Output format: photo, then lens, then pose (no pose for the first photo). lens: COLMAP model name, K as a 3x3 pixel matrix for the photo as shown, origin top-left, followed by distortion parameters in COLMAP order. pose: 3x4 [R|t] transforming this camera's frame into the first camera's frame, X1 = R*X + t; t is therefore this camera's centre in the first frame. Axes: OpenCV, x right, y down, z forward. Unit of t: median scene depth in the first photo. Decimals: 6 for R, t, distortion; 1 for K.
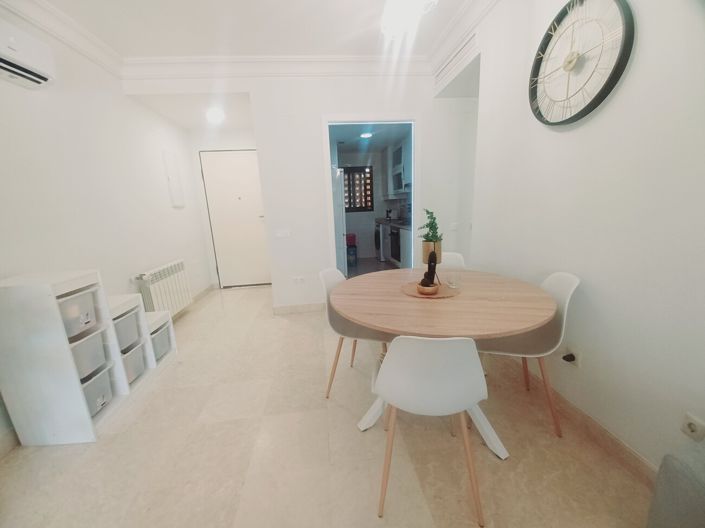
lens RADIAL K [[280.7, 0, 345.7], [0, 280.7, 267.9], [0, 0, 1]] dist [0.001559, 0.000086]
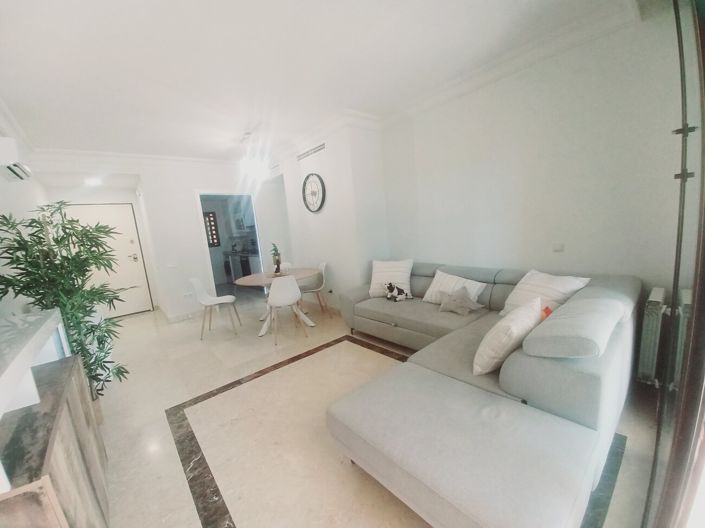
lens RADIAL K [[283.1, 0, 354.7], [0, 283.1, 268.7], [0, 0, 1]] dist [-0.002650, -0.000029]
pose [[0.815758, -0.111589, 0.567527, -0.147892], [0.172439, 0.983512, -0.054480, 0.072099], [-0.552091, 0.142307, 0.821550, -0.374175]]
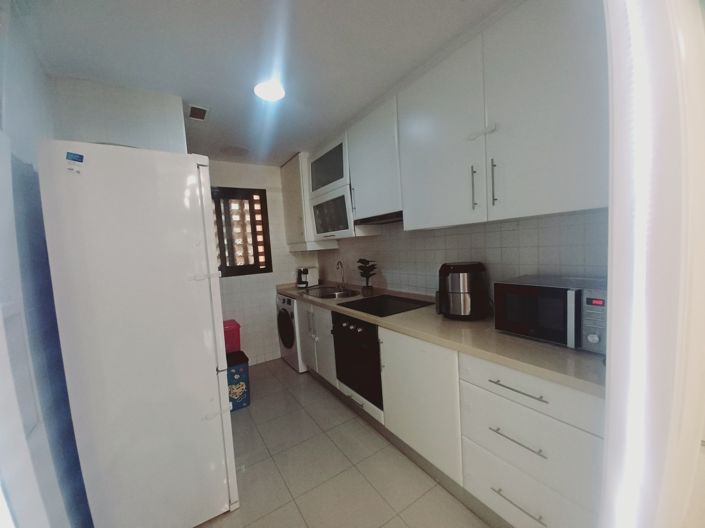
lens RADIAL K [[283.1, 0, 347.5], [0, 283.1, 269.5], [0, 0, 1]] dist [-0.002650, -0.000029]
pose [[0.893052, -0.041174, 0.448065, -0.013024], [0.112684, 0.984537, -0.134122, -0.126392], [-0.435614, 0.170268, 0.883883, 0.492876]]
